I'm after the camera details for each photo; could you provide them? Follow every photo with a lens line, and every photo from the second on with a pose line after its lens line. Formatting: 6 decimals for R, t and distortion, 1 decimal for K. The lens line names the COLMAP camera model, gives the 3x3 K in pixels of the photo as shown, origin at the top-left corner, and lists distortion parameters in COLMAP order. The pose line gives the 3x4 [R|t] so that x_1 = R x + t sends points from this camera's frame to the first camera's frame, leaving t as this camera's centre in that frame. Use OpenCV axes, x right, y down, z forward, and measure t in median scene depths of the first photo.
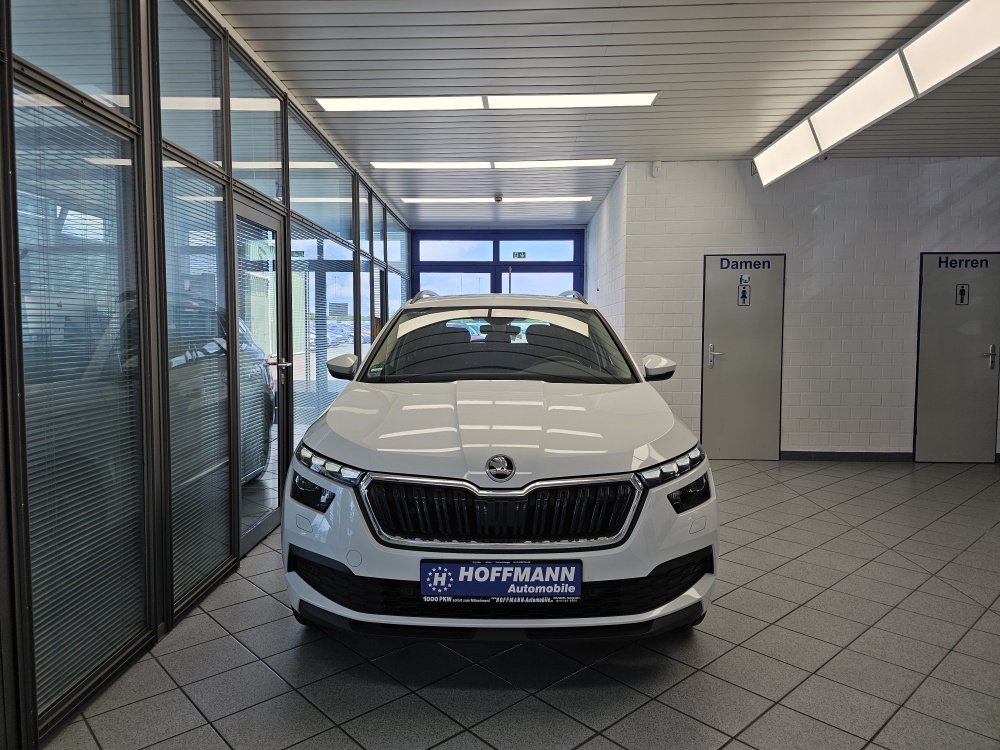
lens RADIAL K [[677.9, 0, 501.6], [0, 677.9, 367.7], [0, 0, 1]] dist [0.035029, -0.049655]
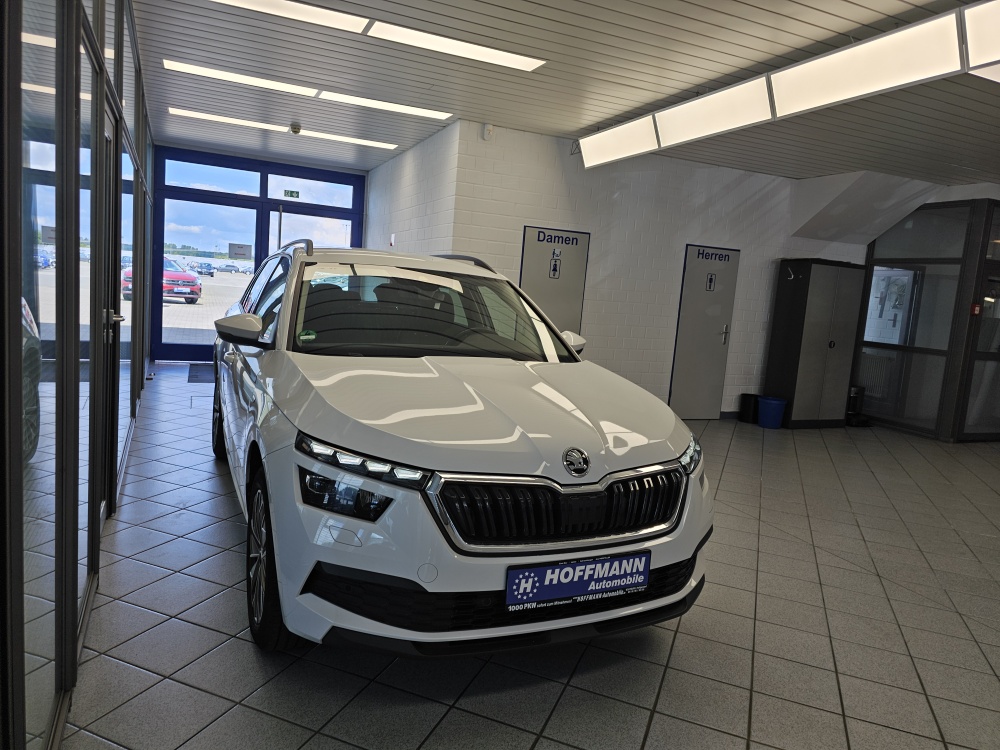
lens RADIAL K [[669.8, 0, 503.0], [0, 669.8, 371.5], [0, 0, 1]] dist [0.079681, -0.105935]
pose [[0.893377, 0.015564, 0.449039, -0.520983], [-0.053219, 0.996030, 0.071359, -0.041378], [-0.446145, -0.087648, 0.890658, 0.216955]]
